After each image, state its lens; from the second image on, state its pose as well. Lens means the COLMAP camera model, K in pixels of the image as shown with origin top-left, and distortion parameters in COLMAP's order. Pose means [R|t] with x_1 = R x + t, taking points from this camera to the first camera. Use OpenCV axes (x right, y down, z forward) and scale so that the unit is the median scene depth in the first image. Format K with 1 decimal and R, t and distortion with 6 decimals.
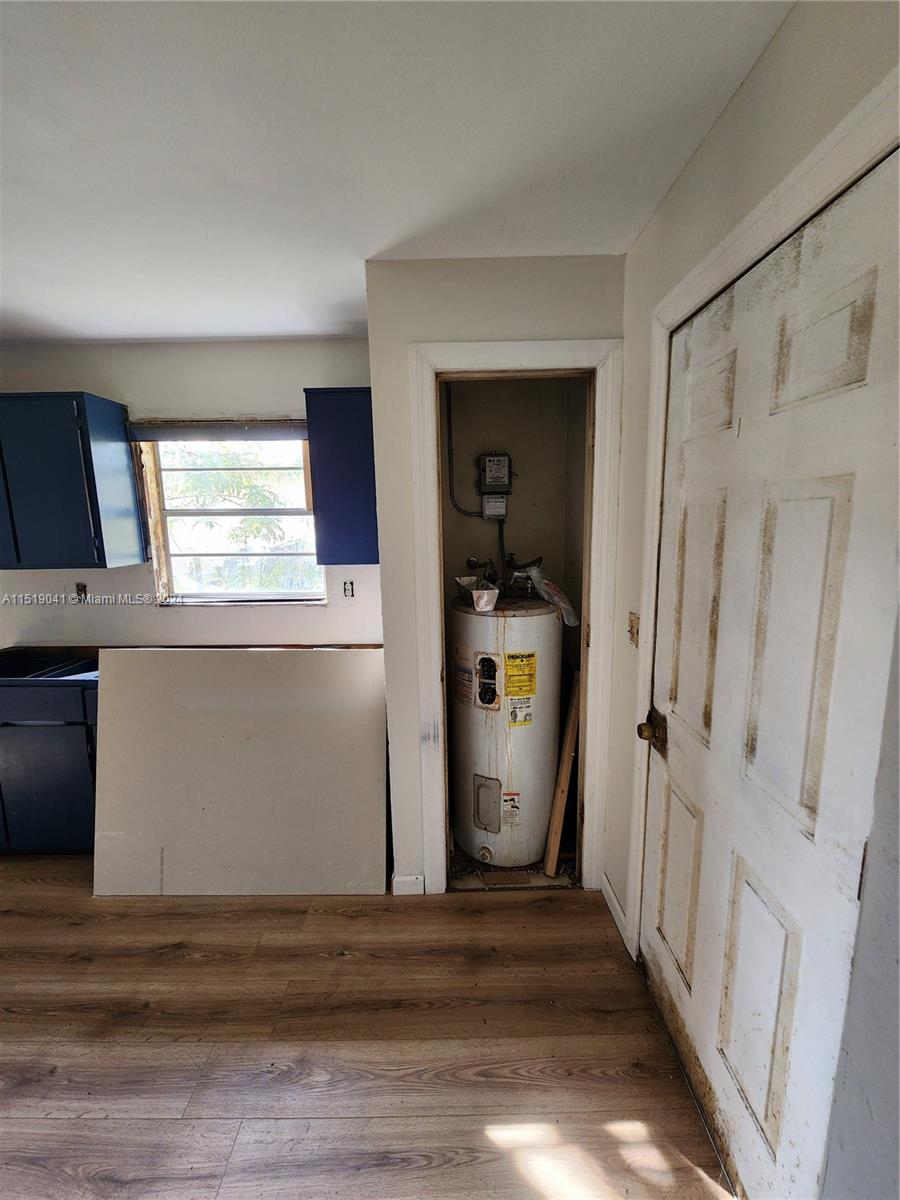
lens RADIAL K [[488.0, 0, 450.3], [0, 488.0, 593.8], [0, 0, 1]] dist [0.003521, -0.001980]
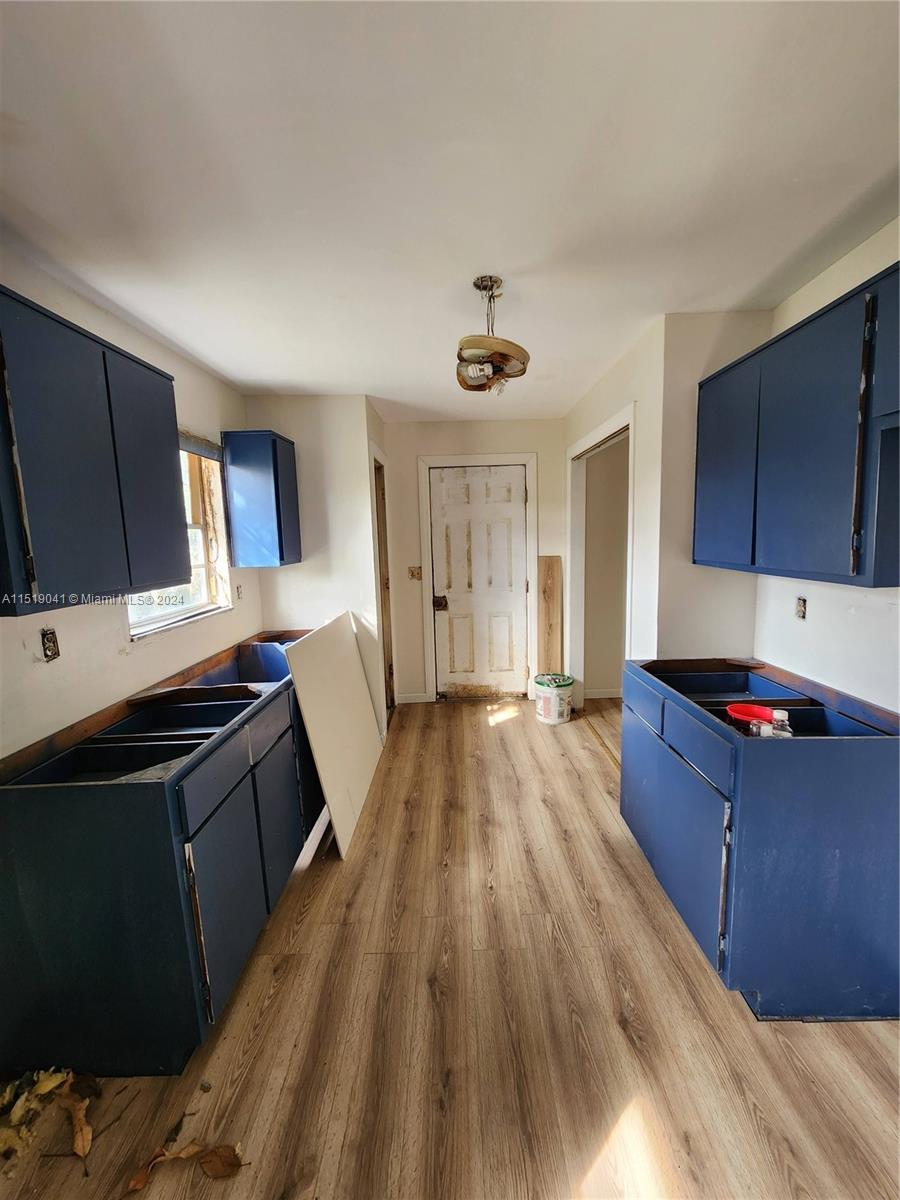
lens RADIAL K [[488.0, 0, 450.5], [0, 488.0, 600.9], [0, 0, 1]] dist [0.003521, -0.001980]
pose [[0.011502, -0.123812, 0.992239, -2.488198], [0.186638, 0.975132, 0.119514, -0.064126], [-0.982362, 0.183814, 0.034324, 0.871586]]
